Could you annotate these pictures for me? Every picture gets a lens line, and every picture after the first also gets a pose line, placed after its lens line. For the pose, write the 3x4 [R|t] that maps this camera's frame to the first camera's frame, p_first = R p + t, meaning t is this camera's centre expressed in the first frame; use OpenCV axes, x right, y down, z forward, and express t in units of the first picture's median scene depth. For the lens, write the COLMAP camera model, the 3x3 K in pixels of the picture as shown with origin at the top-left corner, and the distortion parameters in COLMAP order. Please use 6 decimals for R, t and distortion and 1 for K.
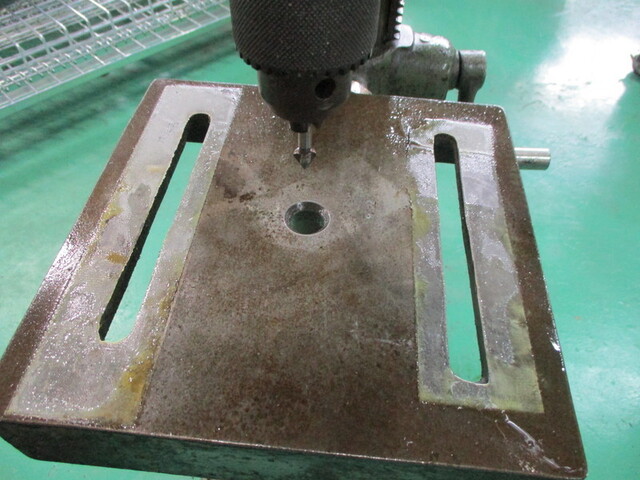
lens RADIAL K [[543.2, 0, 319.5], [0, 543.2, 227.0], [0, 0, 1]] dist [-0.011586, 0.000958]
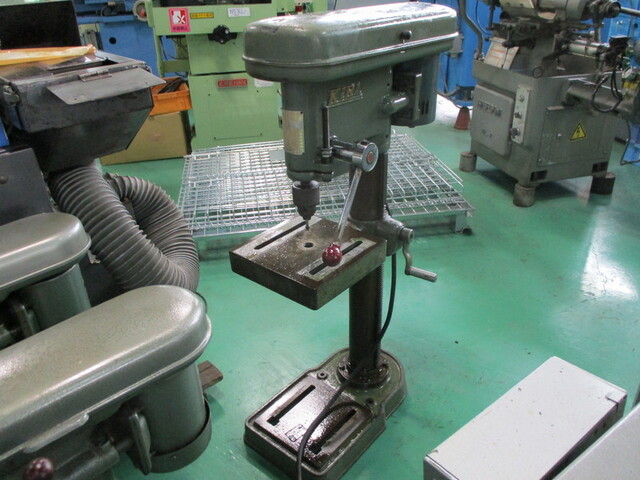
lens RADIAL K [[543.2, 0, 319.5], [0, 543.2, 227.0], [0, 0, 1]] dist [-0.011586, 0.000958]
pose [[0.825506, 0.221332, -0.519184, 1.400819], [-0.385666, 0.892841, -0.232587, 0.513444], [0.412069, 0.392234, 0.822406, -1.552756]]
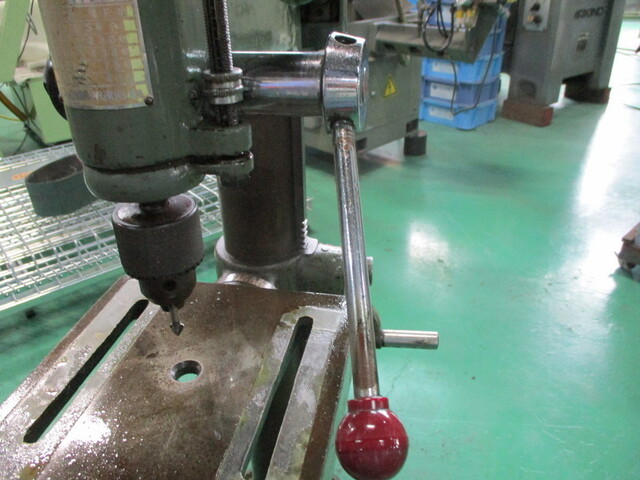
lens RADIAL K [[543.2, 0, 319.5], [0, 543.2, 227.0], [0, 0, 1]] dist [-0.011586, 0.000958]
pose [[0.994741, 0.004829, -0.102305, 0.316418], [-0.038856, 0.942005, -0.333341, 0.060230], [0.094762, 0.335563, 0.937239, -0.306284]]
